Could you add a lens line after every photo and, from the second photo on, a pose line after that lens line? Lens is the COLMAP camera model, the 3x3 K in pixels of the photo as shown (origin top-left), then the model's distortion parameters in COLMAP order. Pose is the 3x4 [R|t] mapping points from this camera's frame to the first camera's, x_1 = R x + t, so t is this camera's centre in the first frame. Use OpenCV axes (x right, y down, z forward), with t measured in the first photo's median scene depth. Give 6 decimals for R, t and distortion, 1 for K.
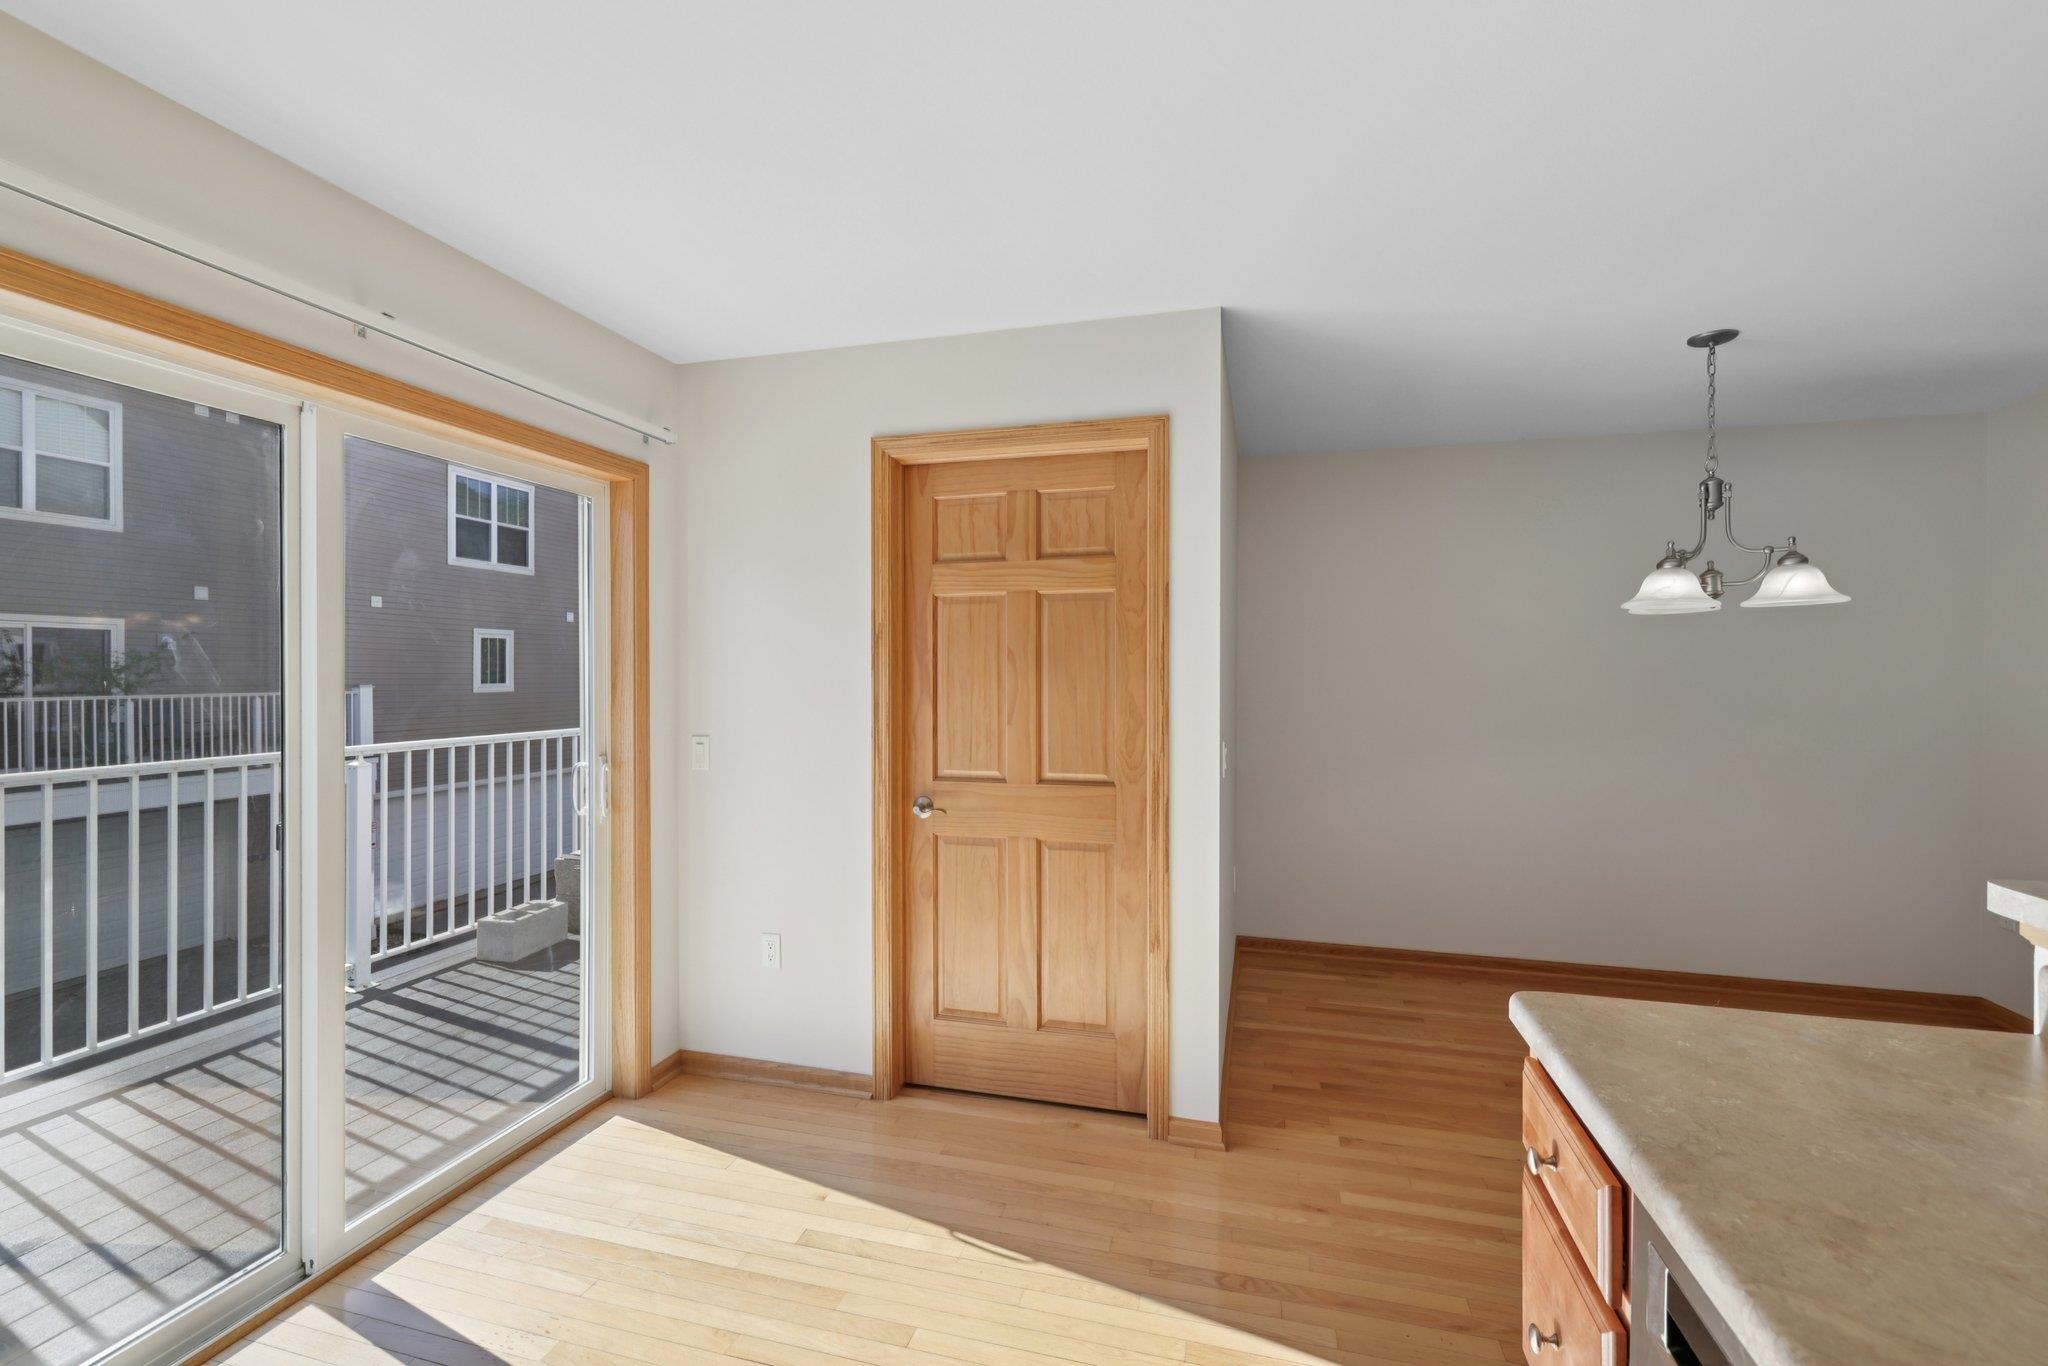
lens RADIAL K [[875.1, 0, 1026.6], [0, 875.1, 680.7], [0, 0, 1]] dist [0.002046, 0.001152]
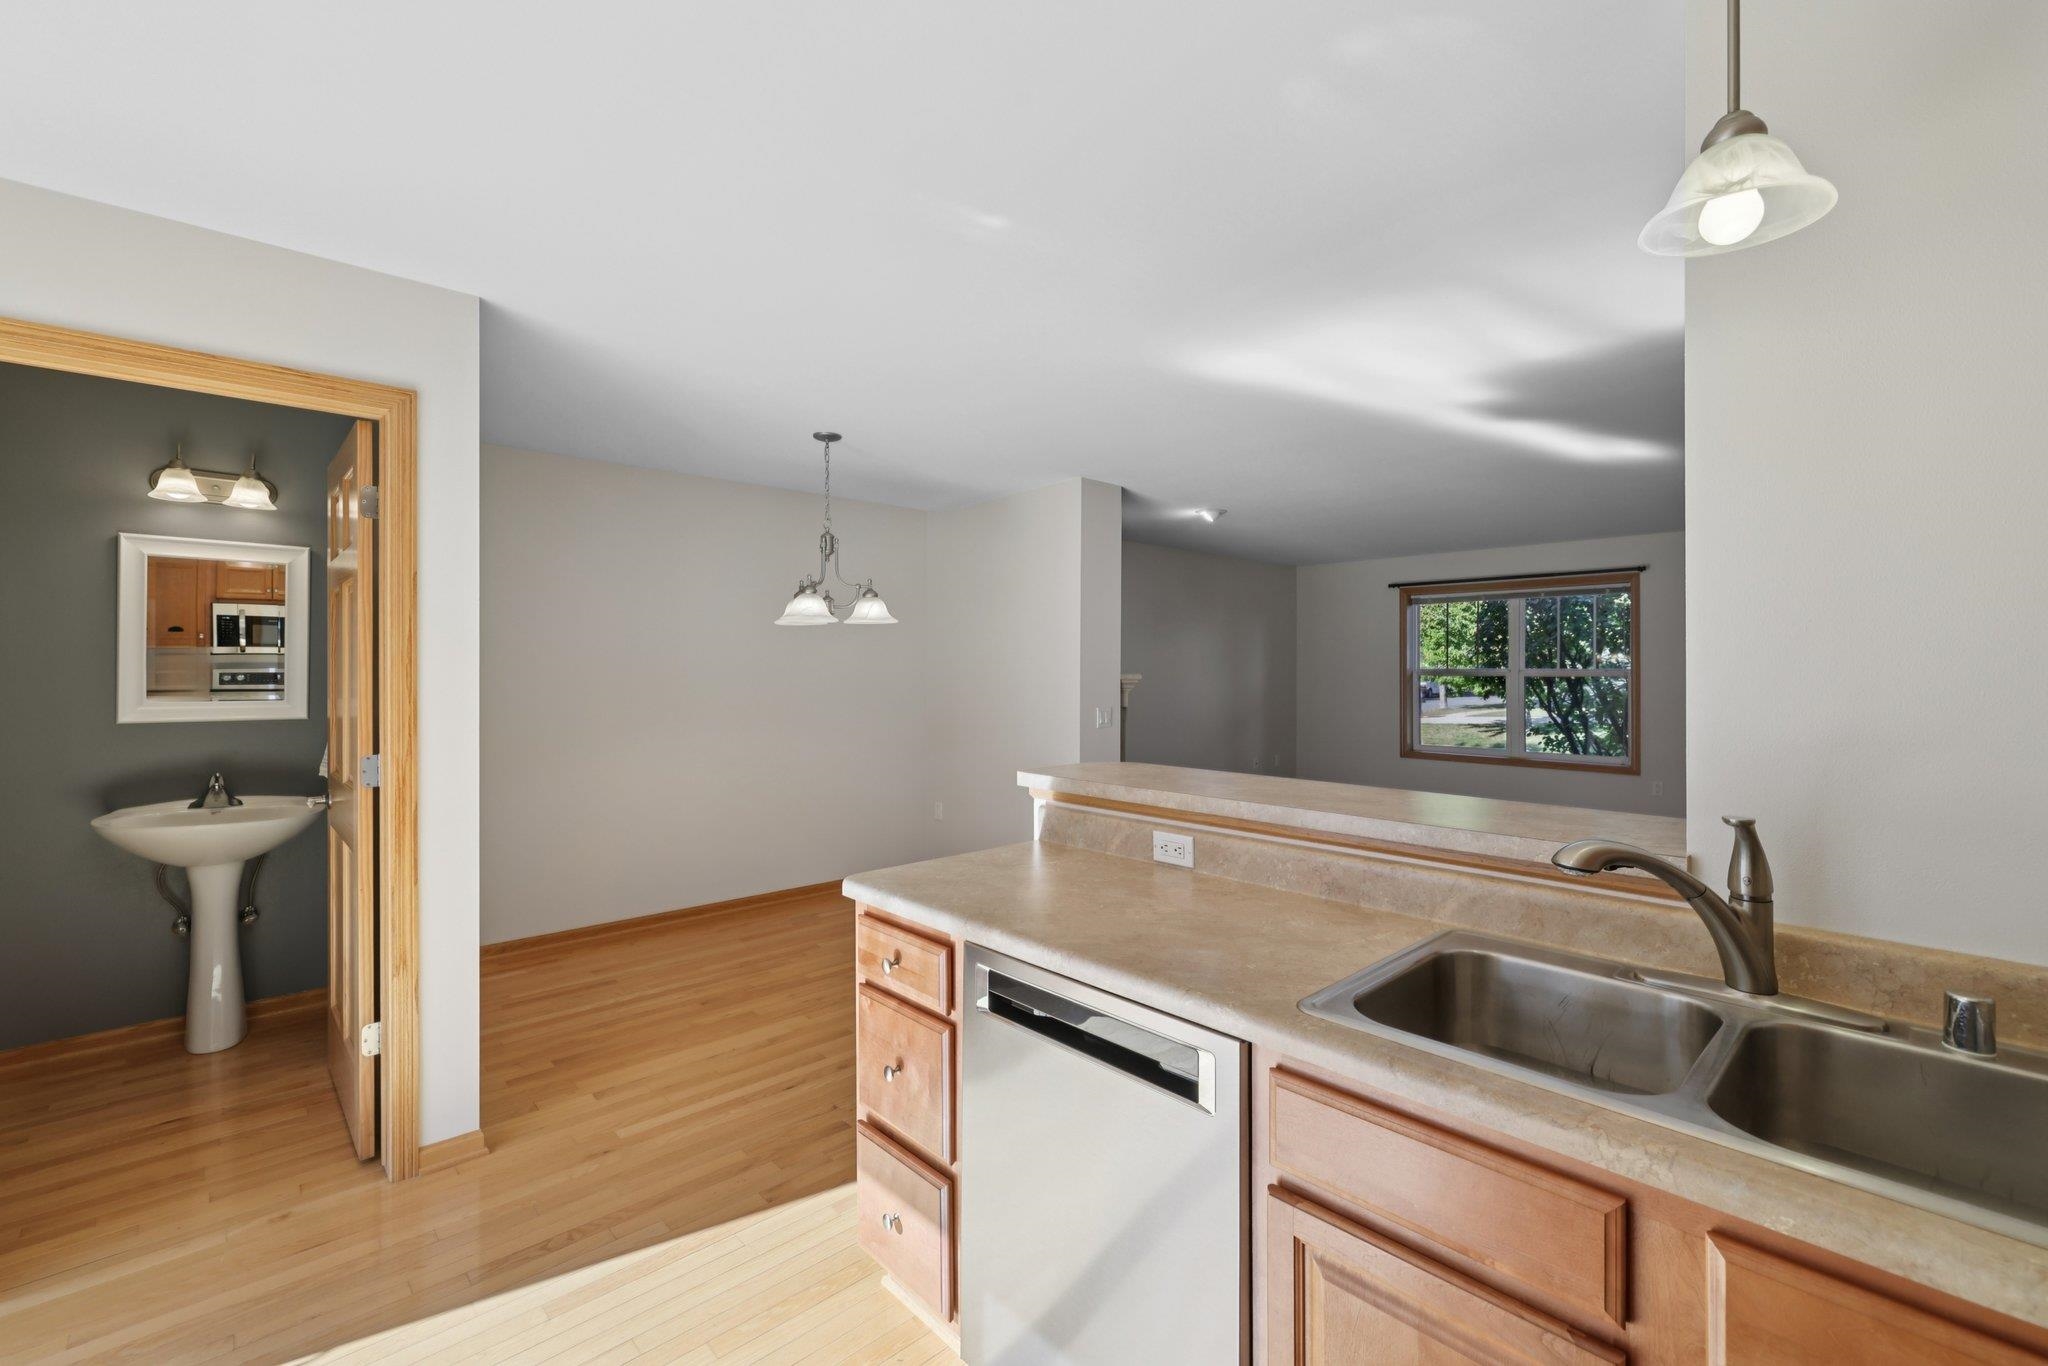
lens RADIAL K [[875.1, 0, 1027.5], [0, 875.1, 671.8], [0, 0, 1]] dist [0.002046, 0.001152]
pose [[0.523465, -0.005819, 0.852027, -0.286985], [0.009144, 0.999957, 0.001212, -0.000926], [-0.851998, 0.007156, 0.523496, -0.036081]]
